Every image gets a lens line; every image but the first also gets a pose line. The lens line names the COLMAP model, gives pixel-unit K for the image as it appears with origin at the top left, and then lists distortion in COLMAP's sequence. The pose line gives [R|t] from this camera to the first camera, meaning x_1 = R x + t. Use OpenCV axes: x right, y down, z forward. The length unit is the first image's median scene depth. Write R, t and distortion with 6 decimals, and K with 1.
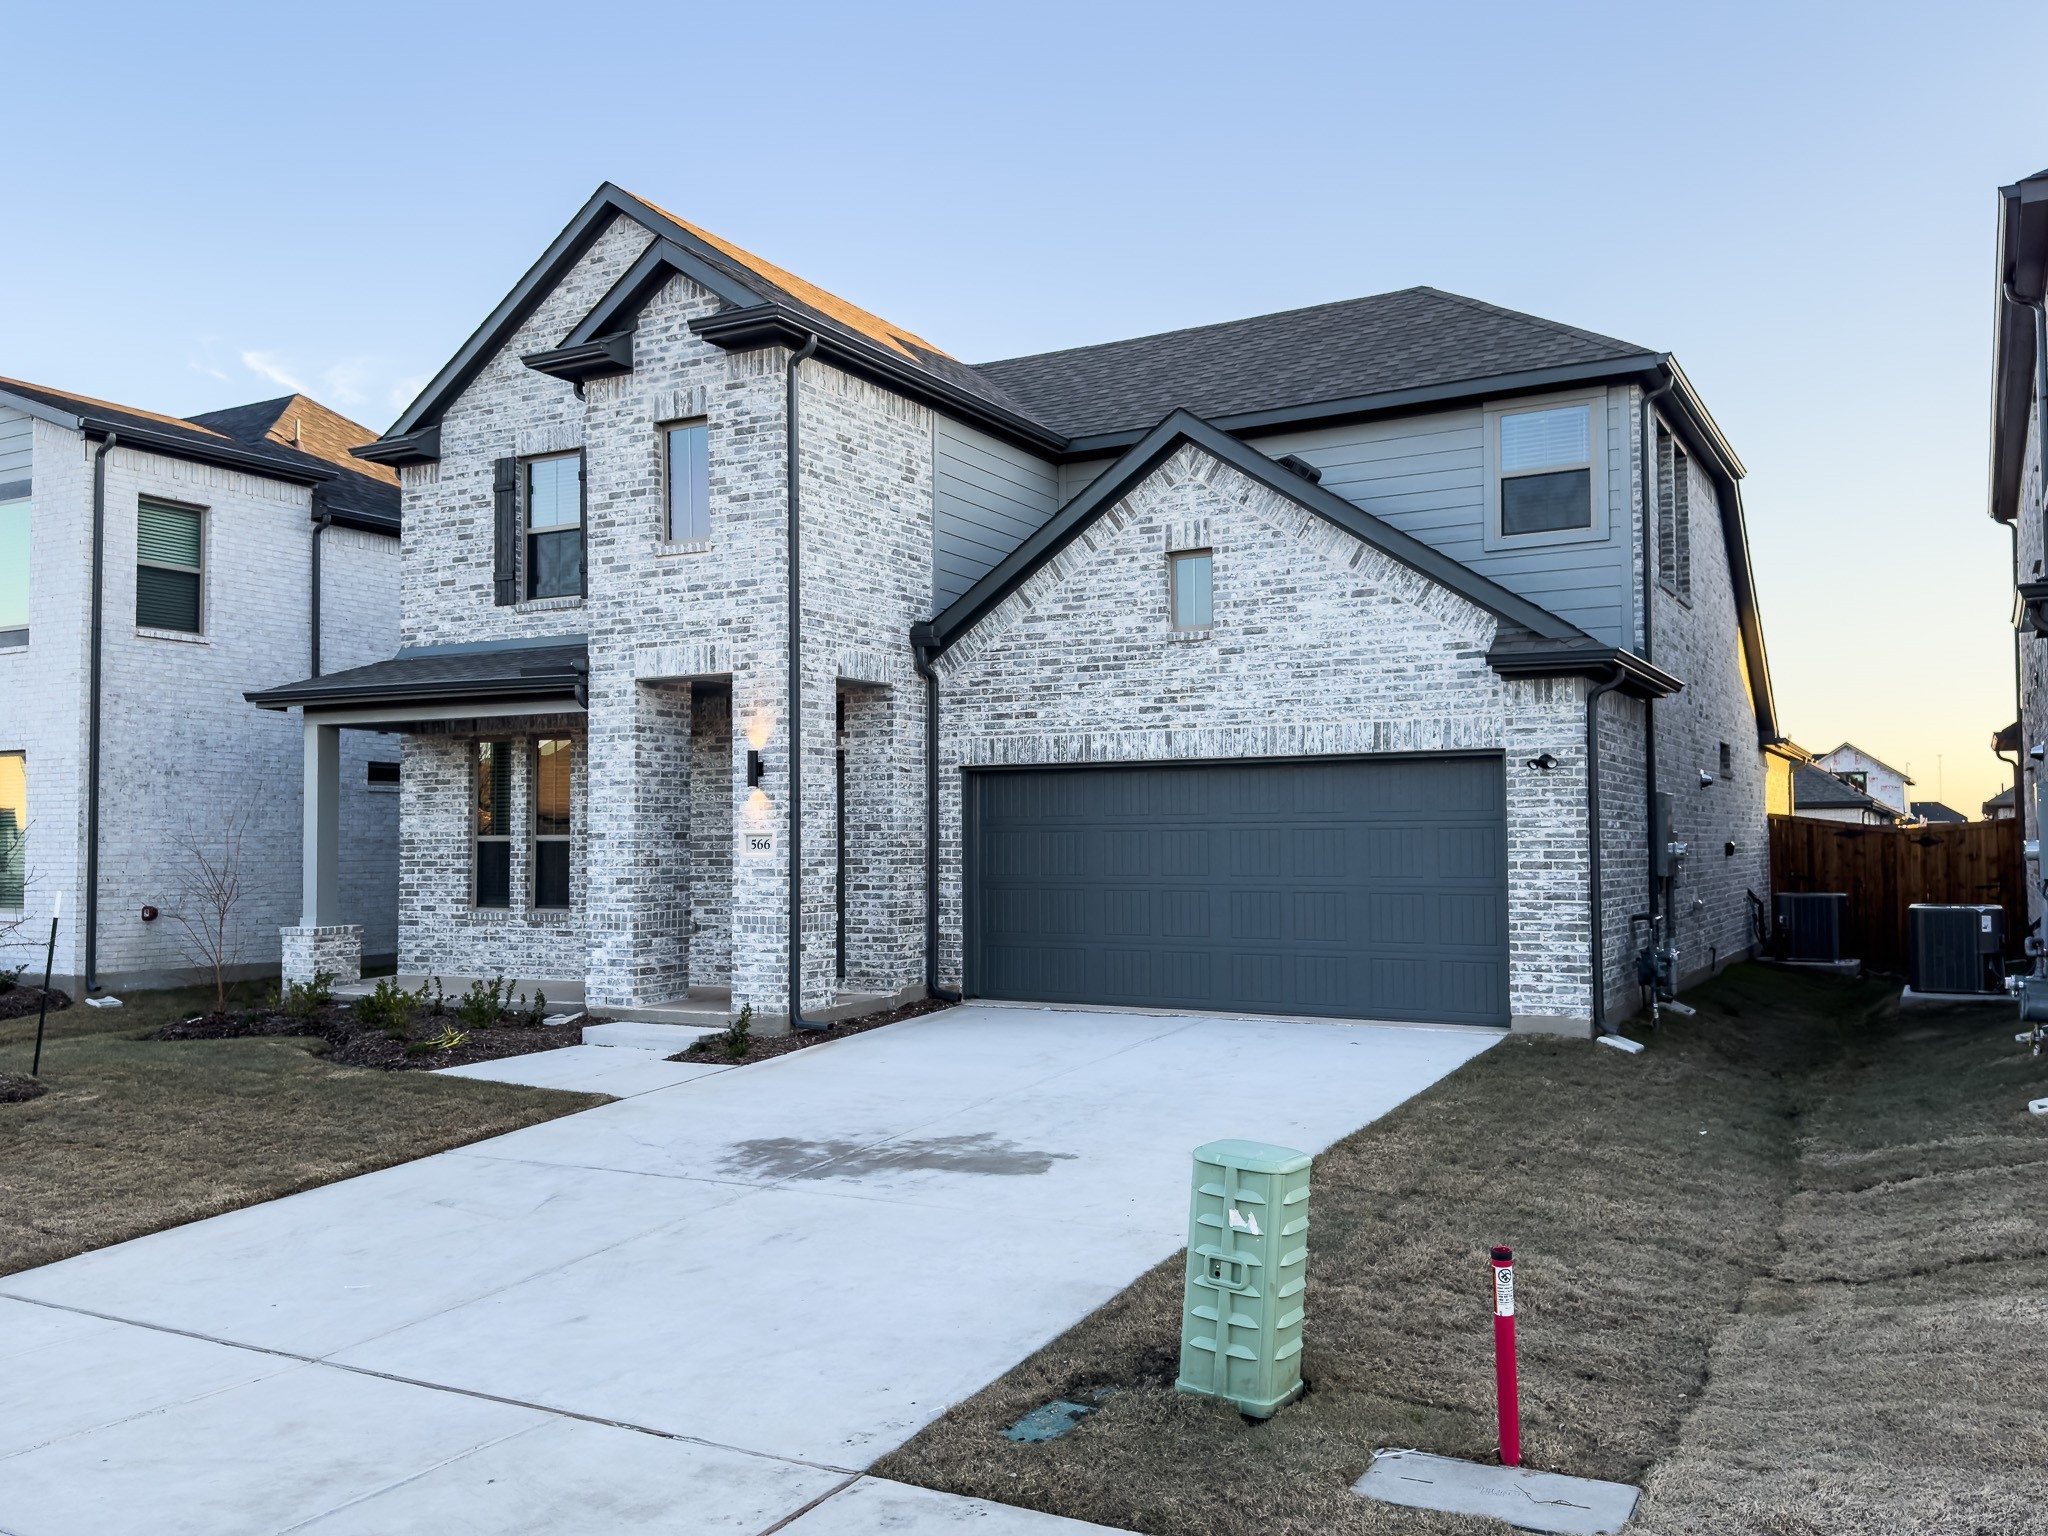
lens RADIAL K [[1643.1, 0, 1060.4], [0, 1643.1, 792.0], [0, 0, 1]] dist [0.058713, -0.087391]
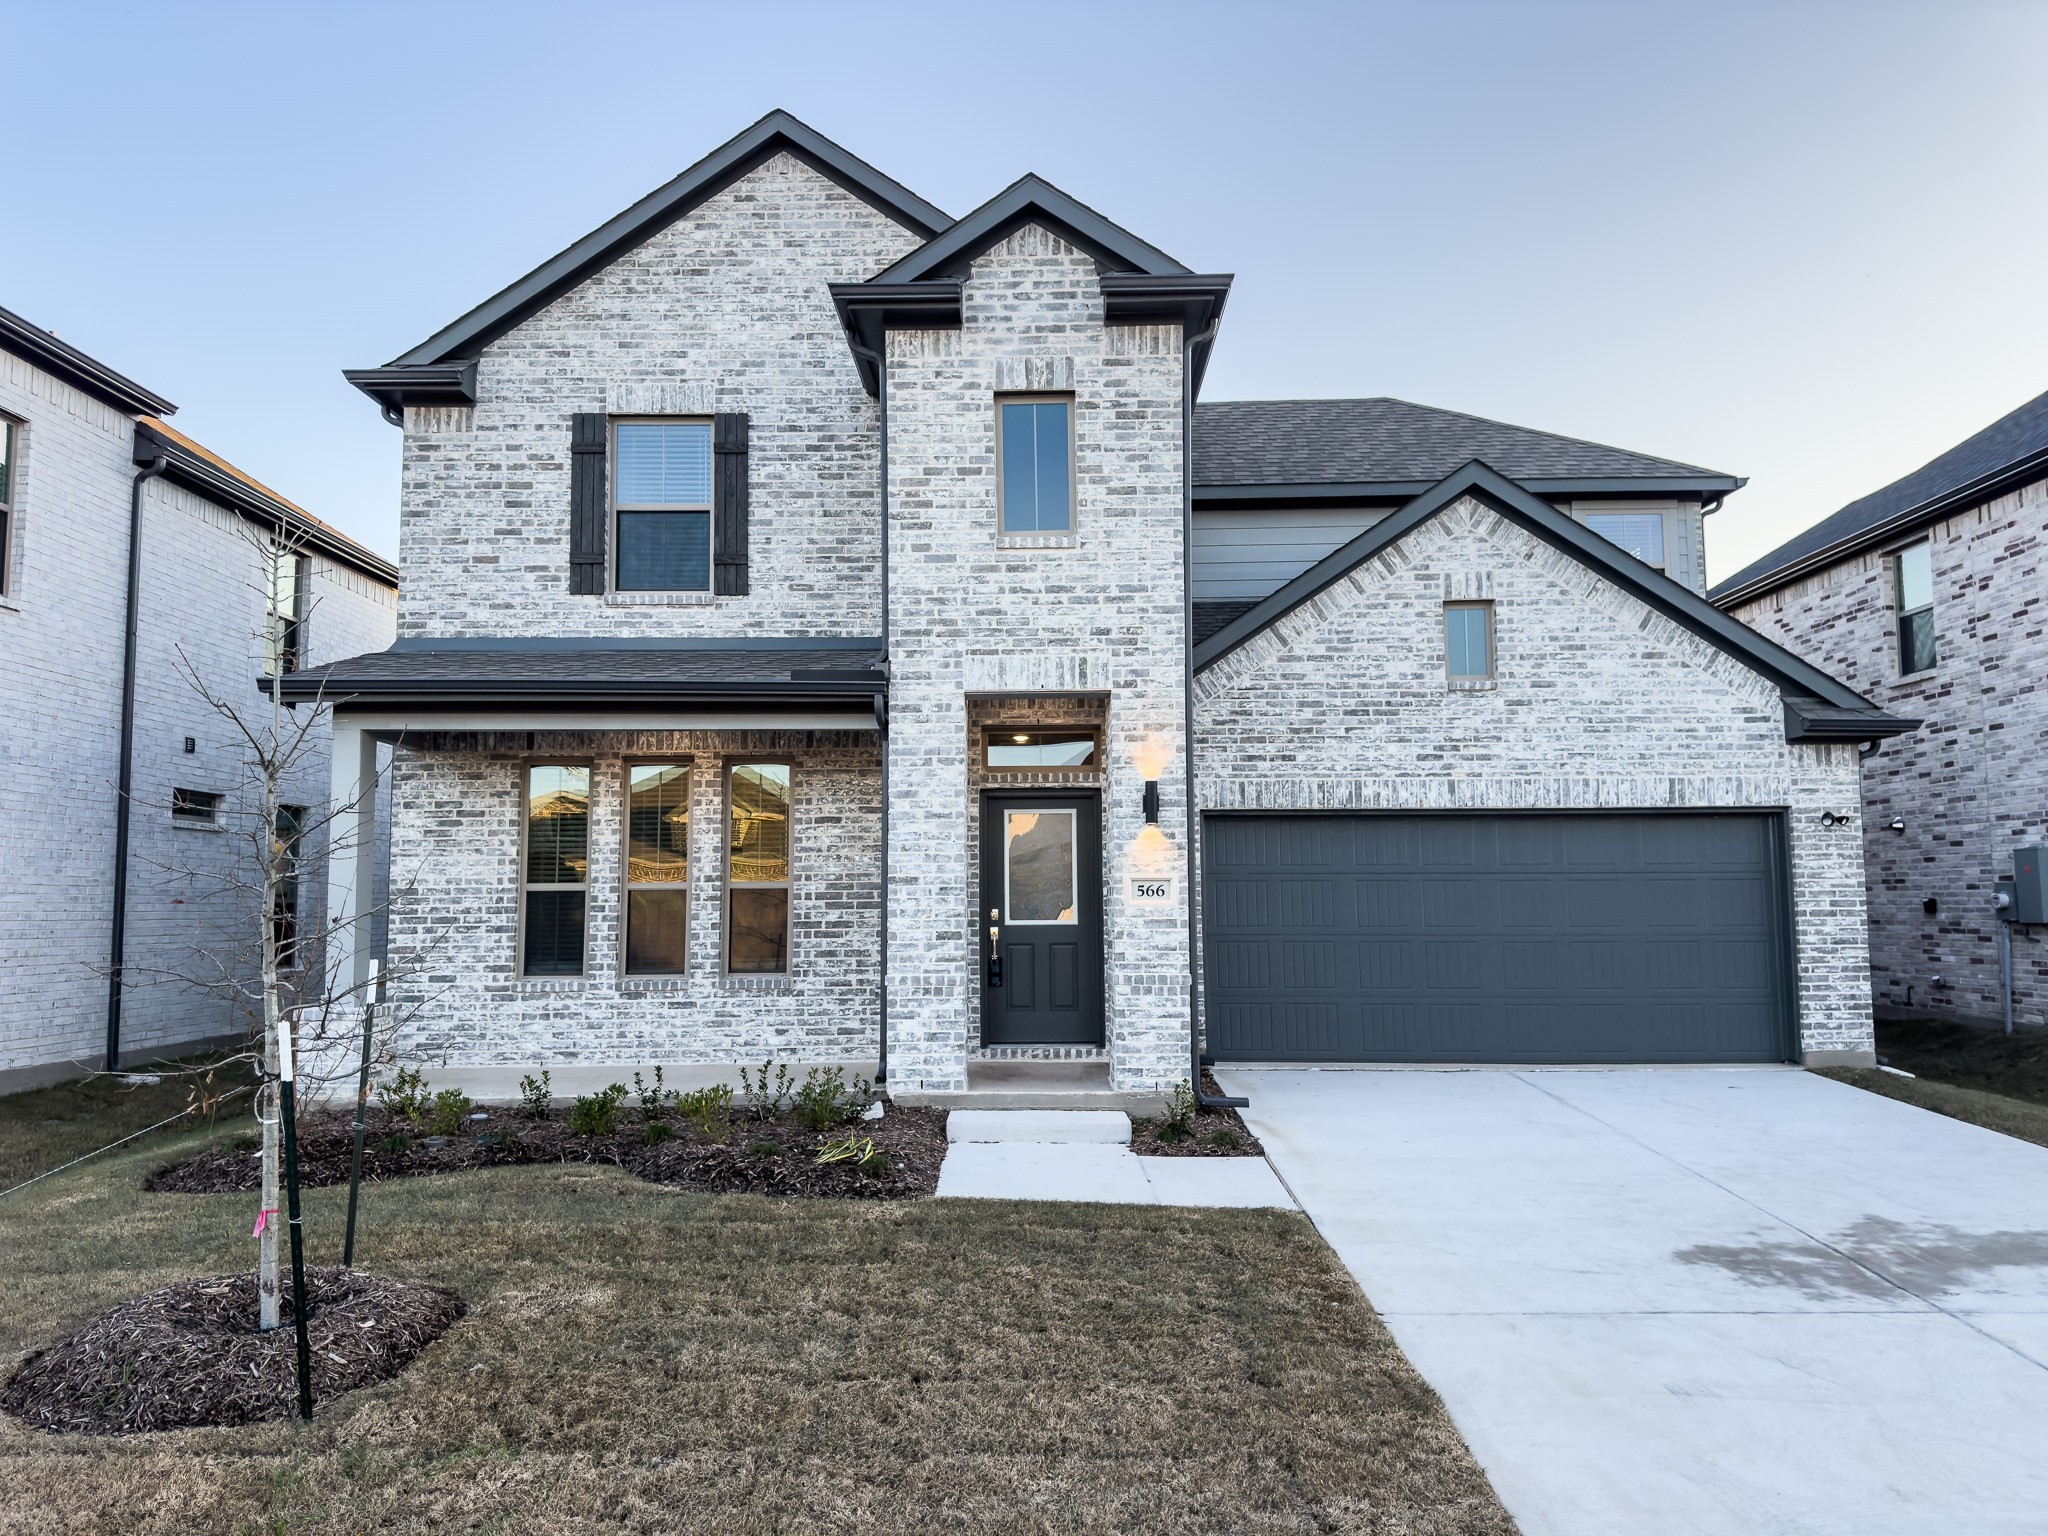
lens RADIAL K [[1419.5, 0, 1030.7], [0, 1419.5, 783.5], [0, 0, 1]] dist [0.057710, -0.056600]
pose [[0.886284, 0.038809, 0.461513, -0.549296], [-0.013193, 0.998194, -0.058604, 0.018974], [-0.462954, 0.045851, 0.885196, 0.349585]]
